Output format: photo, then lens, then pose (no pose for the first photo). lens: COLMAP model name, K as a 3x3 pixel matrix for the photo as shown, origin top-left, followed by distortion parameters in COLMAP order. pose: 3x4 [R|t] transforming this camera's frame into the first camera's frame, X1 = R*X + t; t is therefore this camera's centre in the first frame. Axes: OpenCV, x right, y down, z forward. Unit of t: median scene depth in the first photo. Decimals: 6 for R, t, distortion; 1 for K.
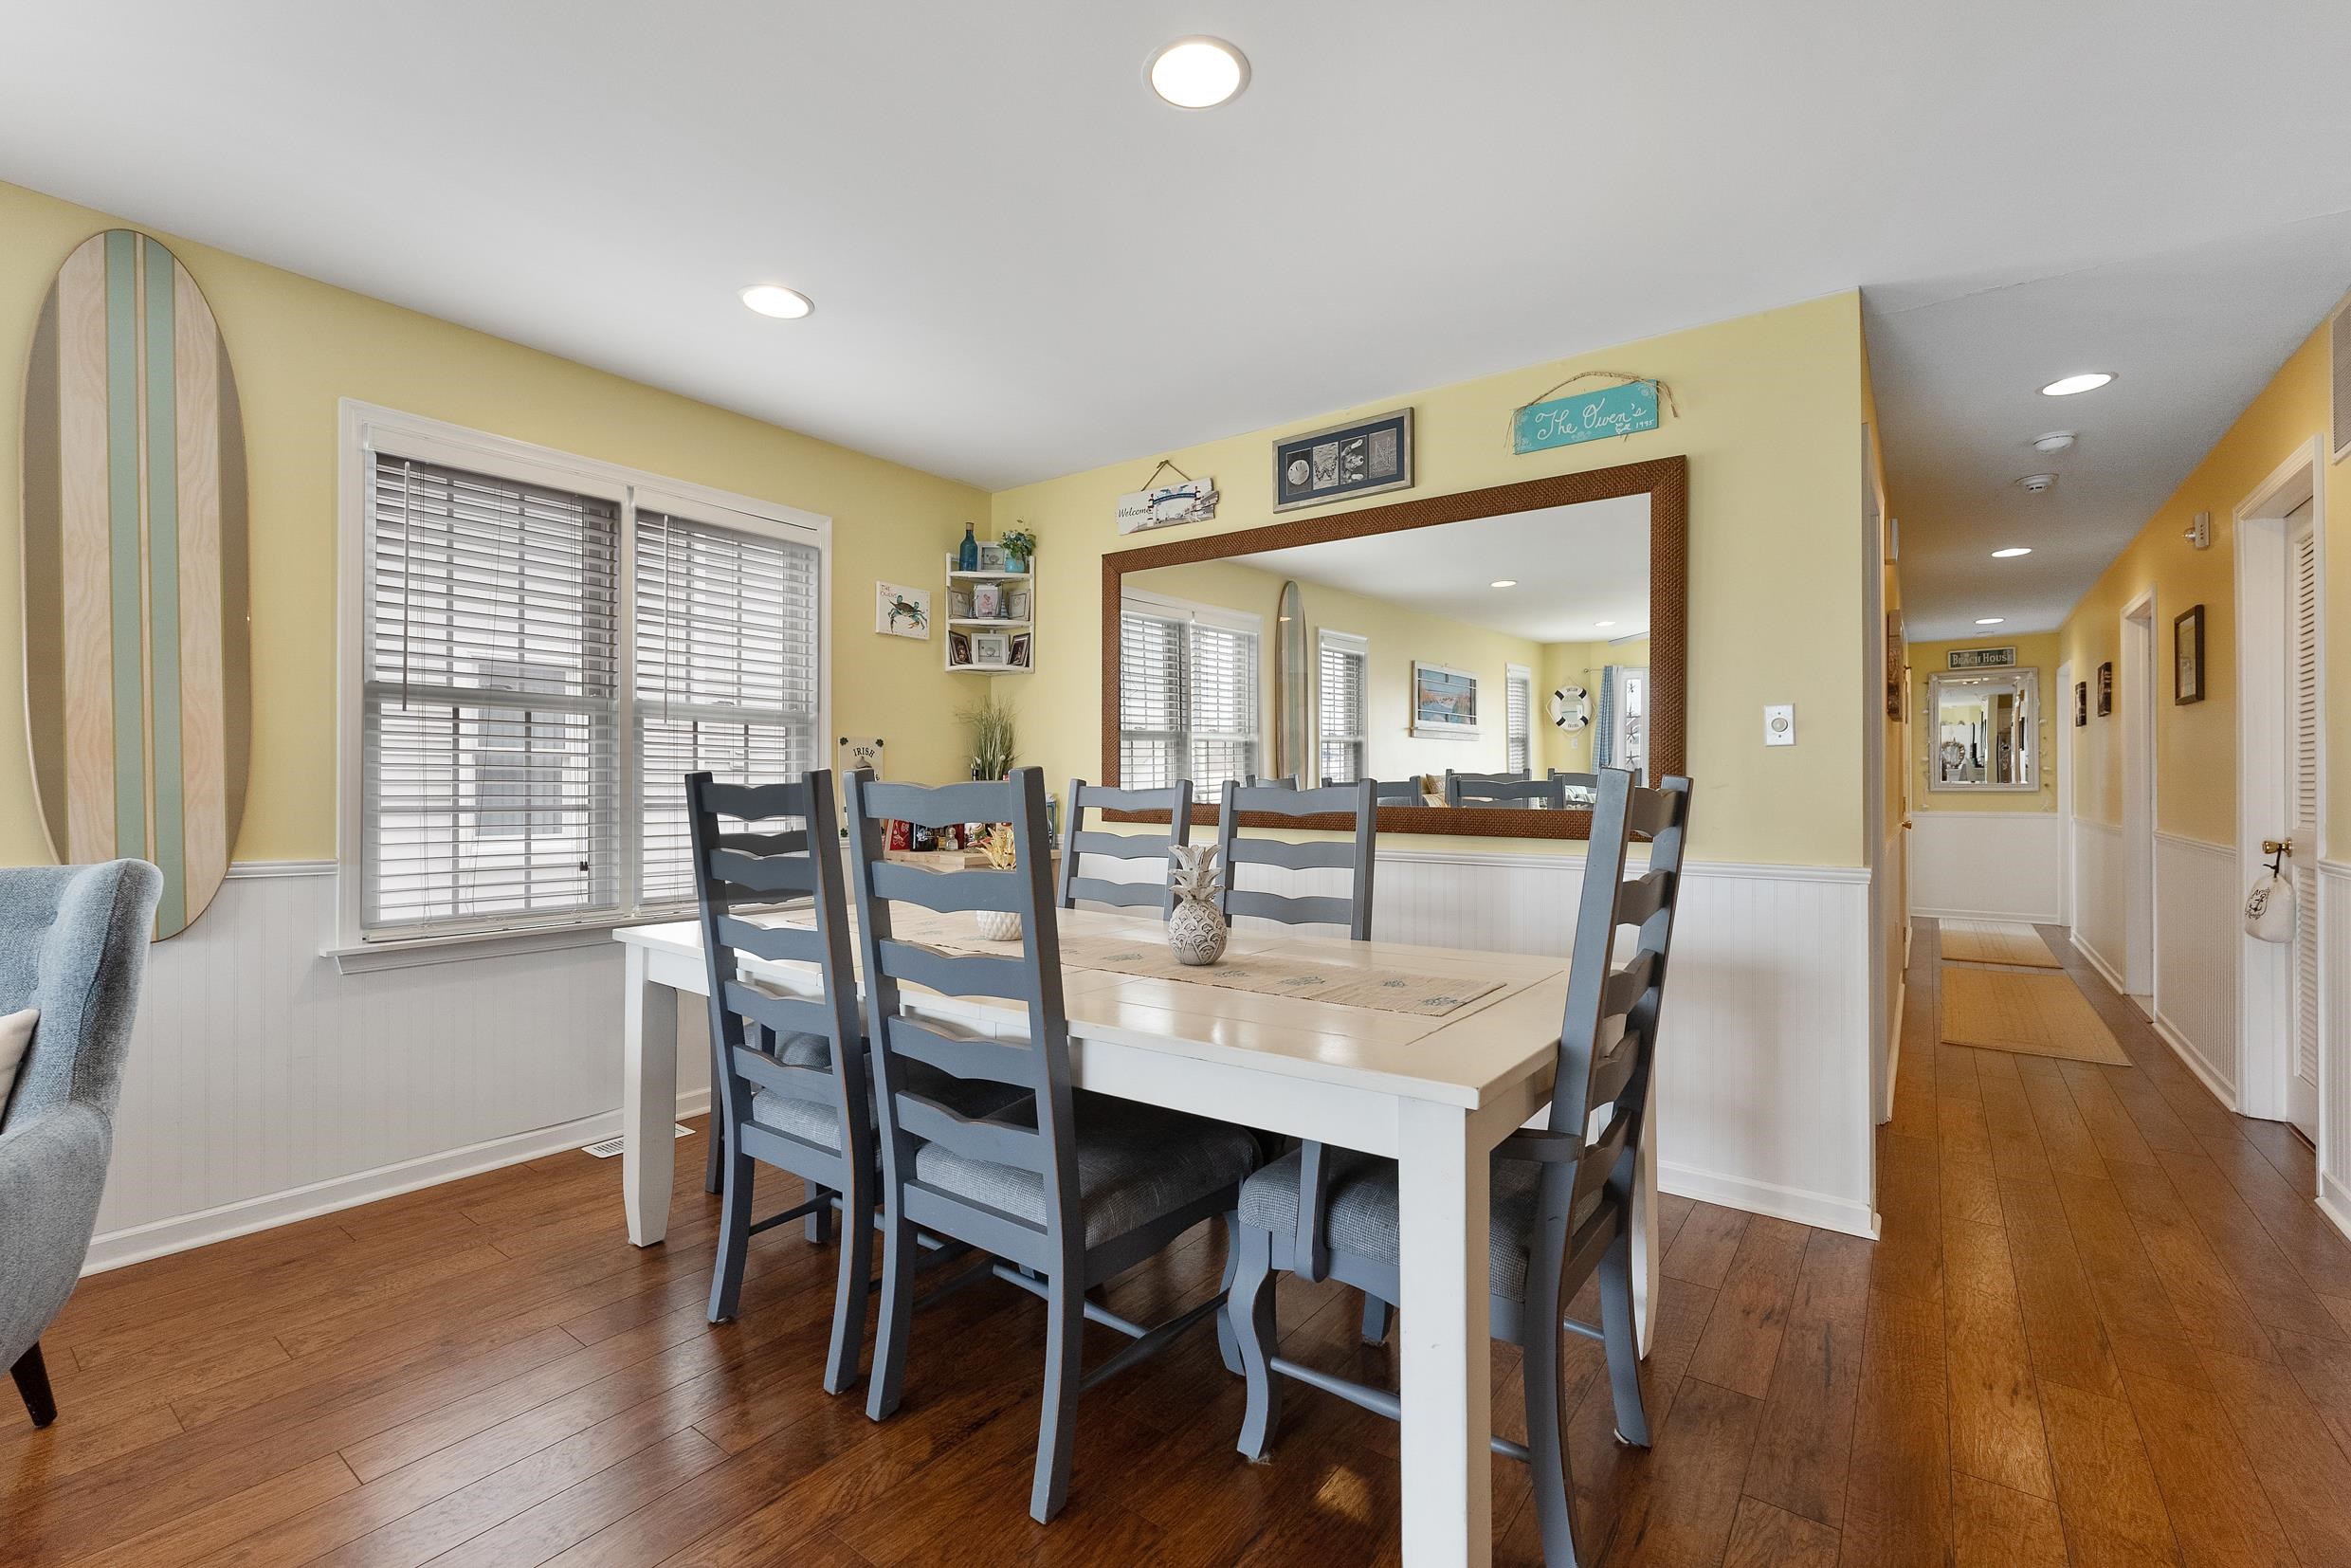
lens RADIAL K [[1017.9, 0, 1163.4], [0, 1017.9, 782.6], [0, 0, 1]] dist [-0.000159, 0.000134]
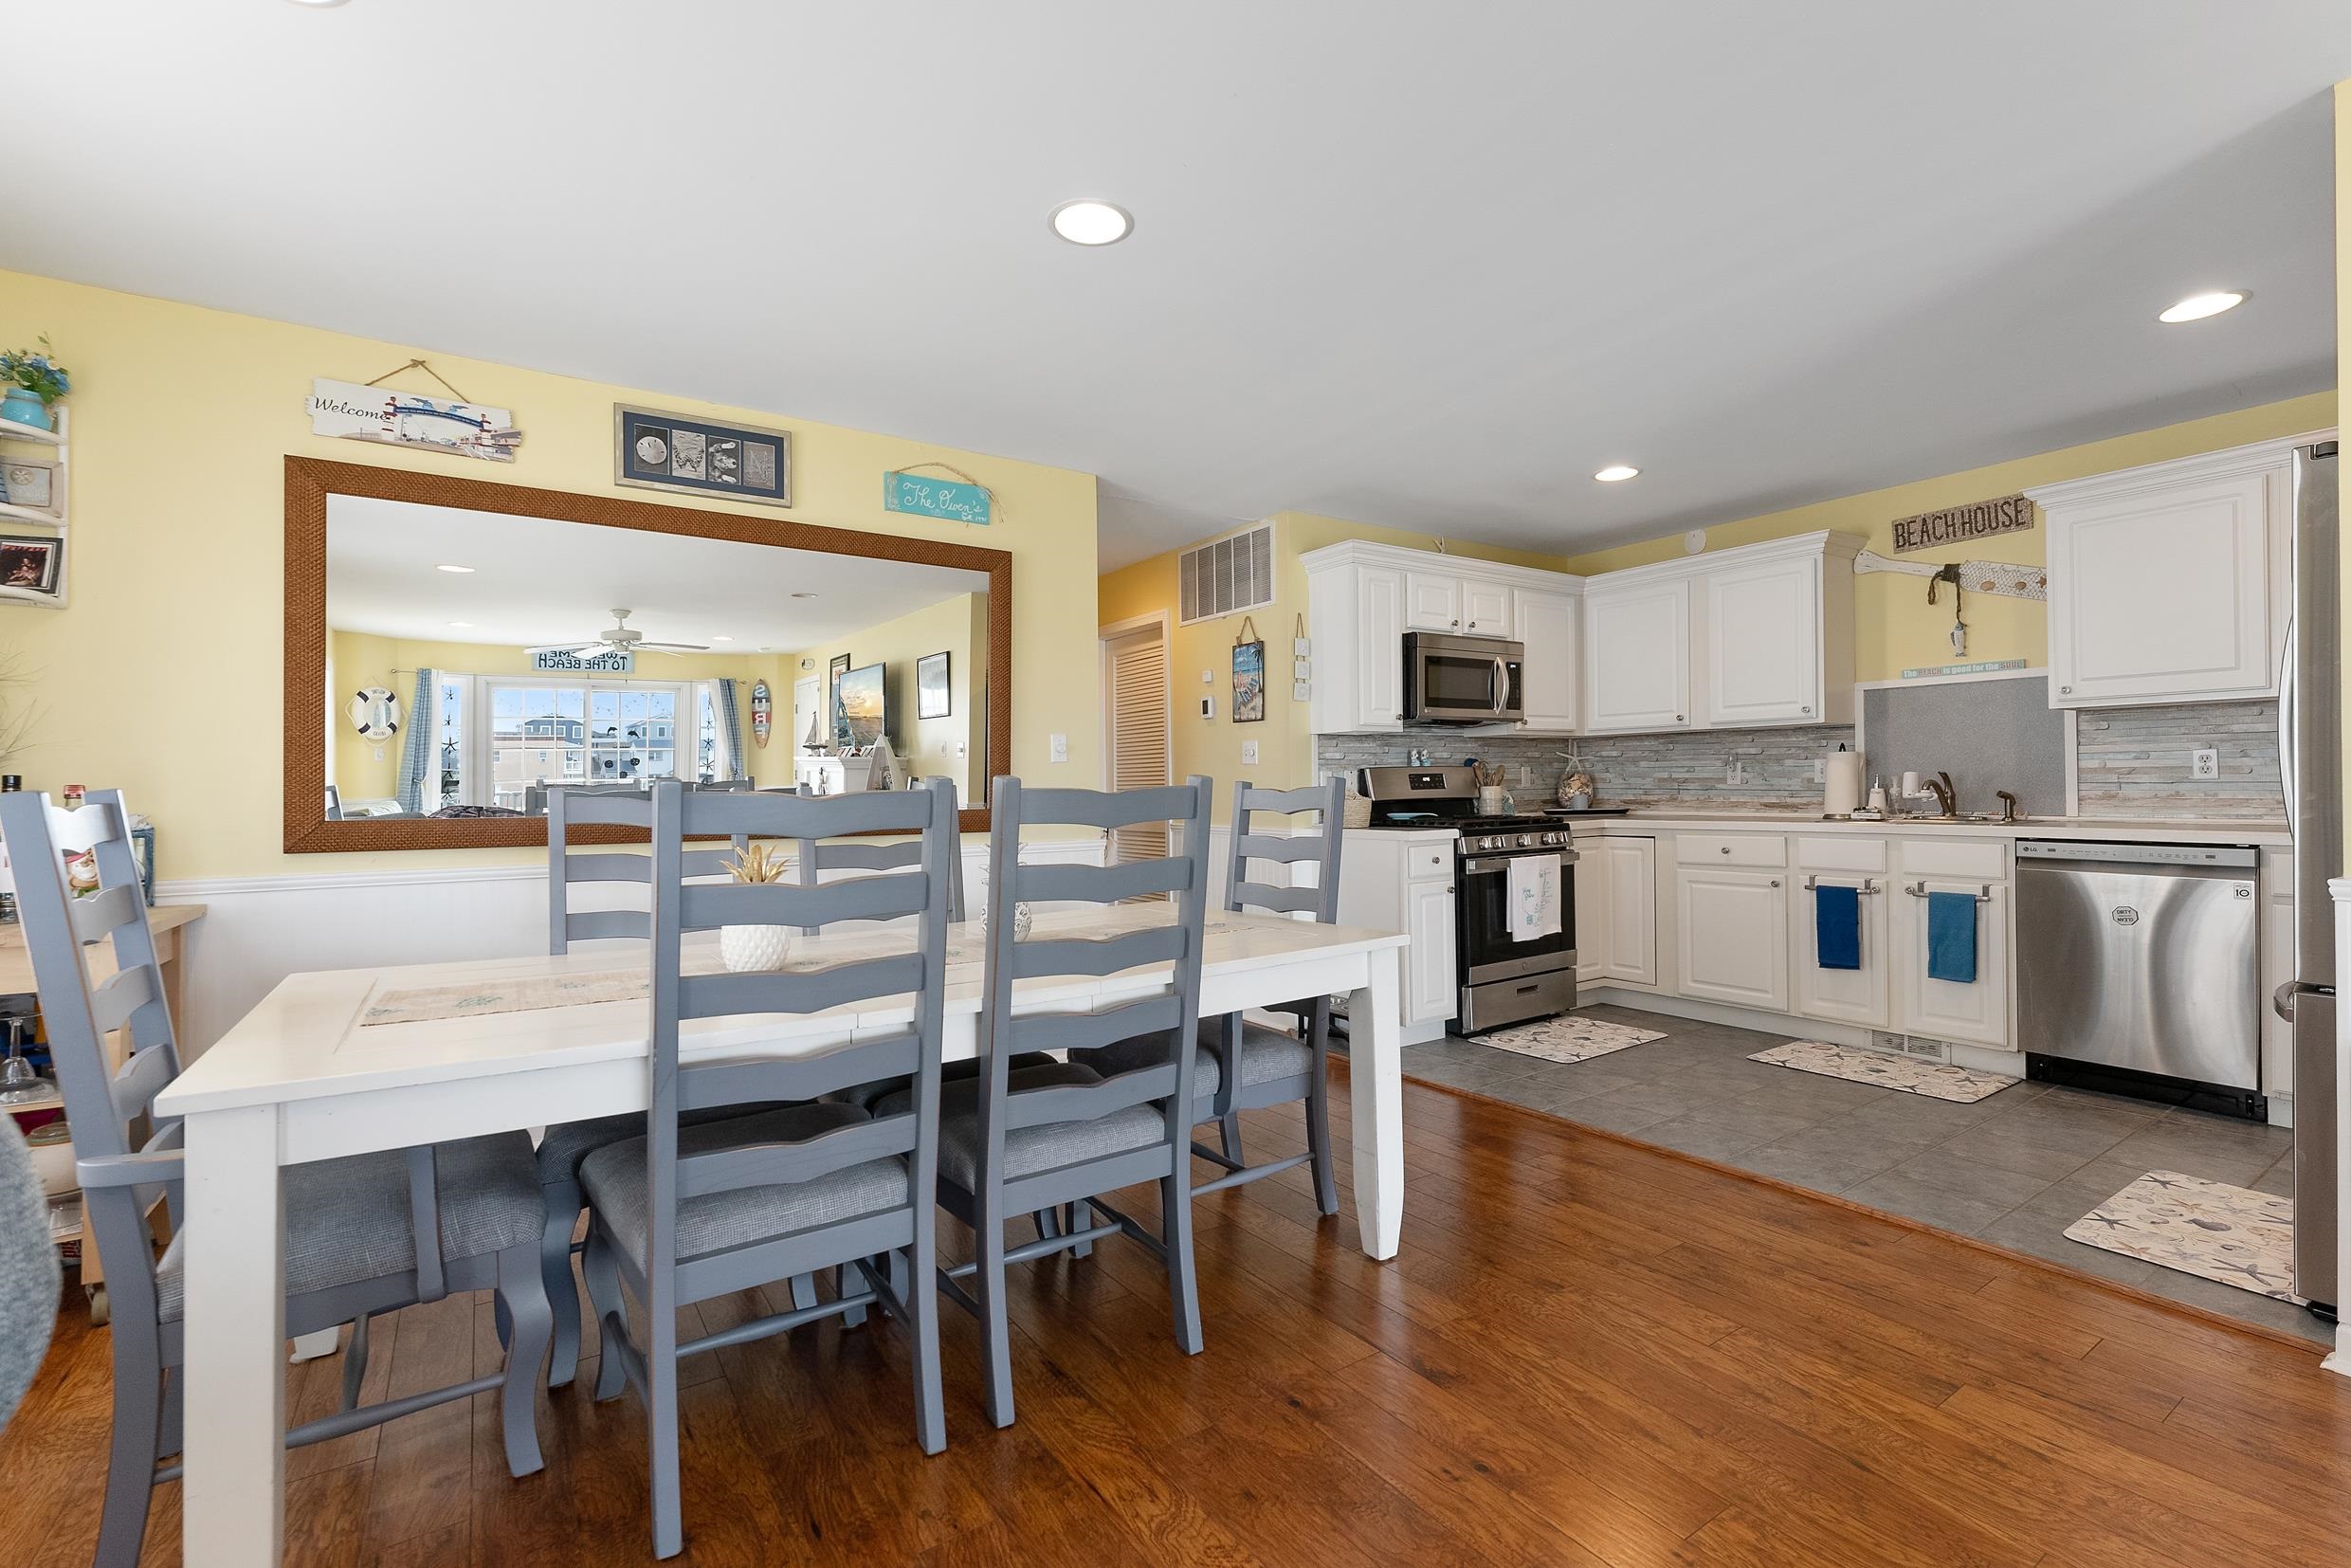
lens RADIAL K [[1051.4, 0, 1181.9], [0, 1051.4, 787.2], [0, 0, 1]] dist [0.001068, -0.000123]
pose [[0.313361, -0.006129, 0.949614, -0.605633], [0.011189, 0.999934, 0.002762, -0.001051], [-0.949568, 0.009759, 0.313409, 0.256849]]
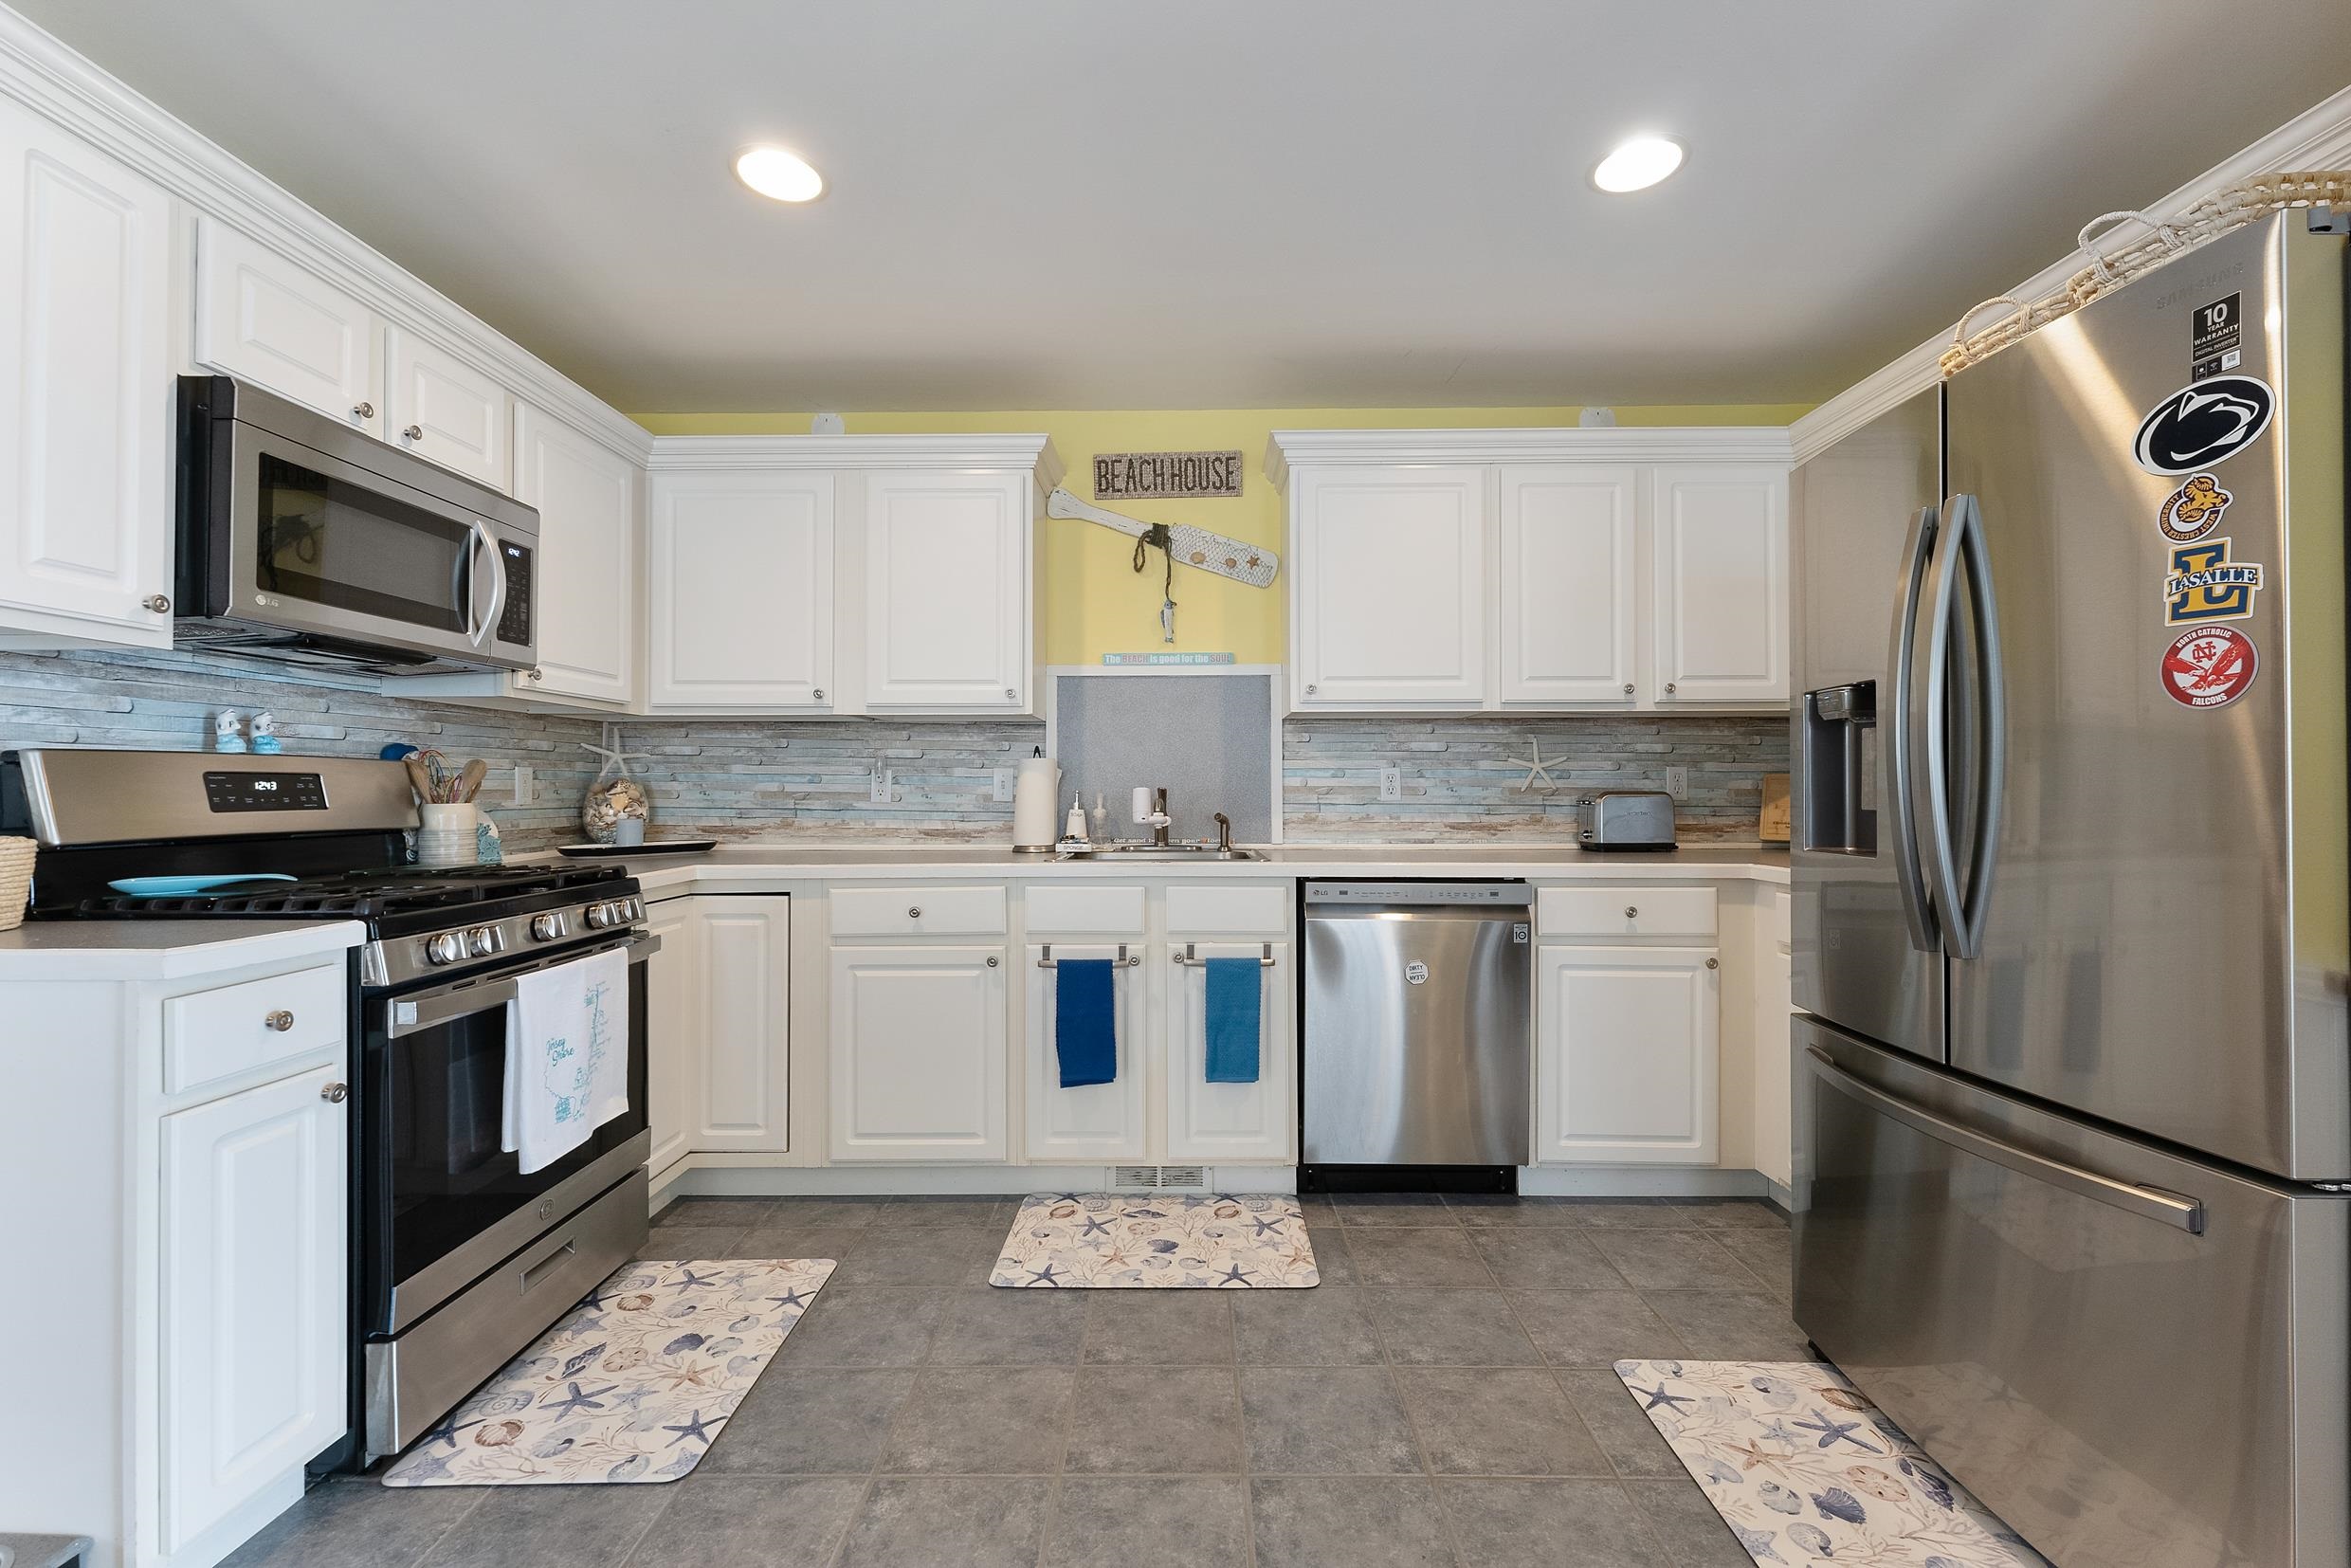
lens RADIAL K [[975.7, 0, 1175.5], [0, 975.7, 784.0], [0, 0, 1]] dist [-0.001245, 0.000041]
pose [[-0.594046, 0.007769, 0.804393, 0.130611], [-0.001373, 0.999942, -0.010672, -0.000256], [-0.804430, -0.007444, -0.594001, 0.305042]]
